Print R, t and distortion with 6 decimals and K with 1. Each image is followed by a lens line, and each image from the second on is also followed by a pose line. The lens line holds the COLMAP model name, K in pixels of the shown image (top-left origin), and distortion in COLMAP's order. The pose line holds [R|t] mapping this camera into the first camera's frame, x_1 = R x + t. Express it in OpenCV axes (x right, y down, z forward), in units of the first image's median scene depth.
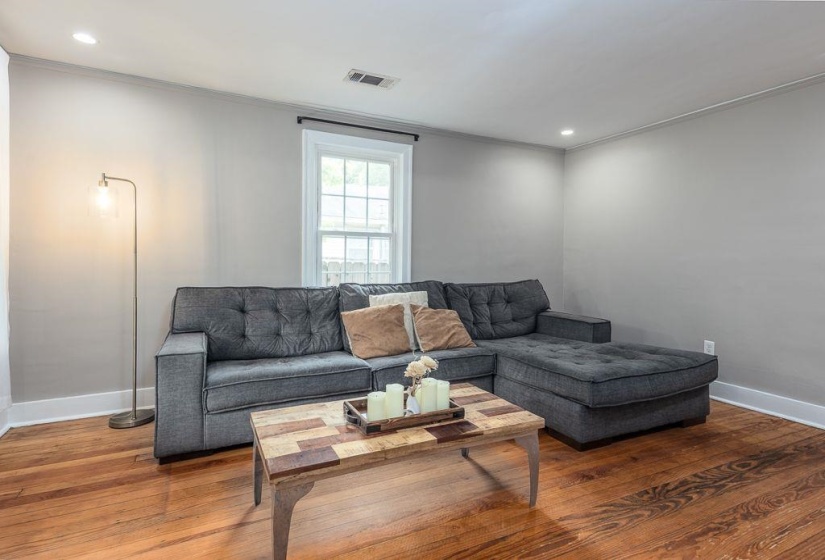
lens RADIAL K [[370.5, 0, 412.5], [0, 370.5, 280.0], [0, 0, 1]] dist [0.012875, -0.000017]
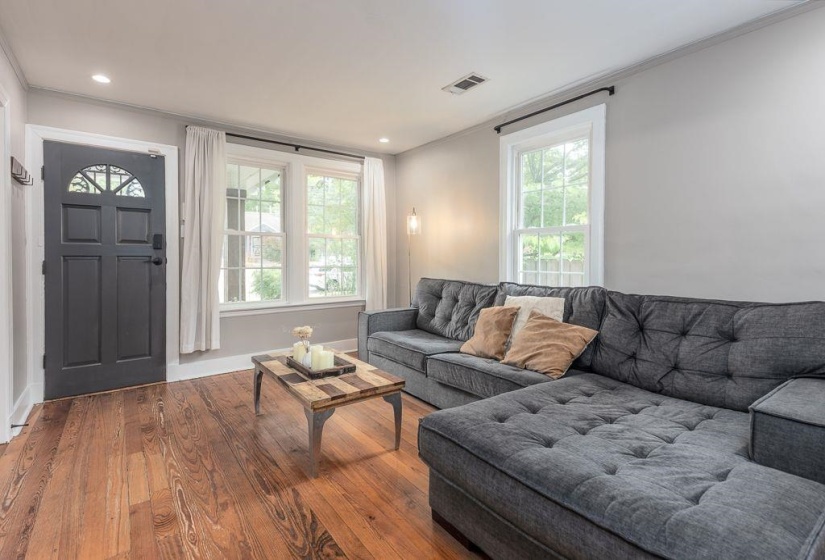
lens RADIAL K [[392.2, 0, 410.6], [0, 392.2, 279.9], [0, 0, 1]] dist [0.066494, -0.028749]
pose [[0.245601, 0.050157, -0.968073, 0.919752], [-0.049912, 0.997990, 0.039045, -0.030872], [0.968085, 0.038729, 0.247611, 0.577722]]
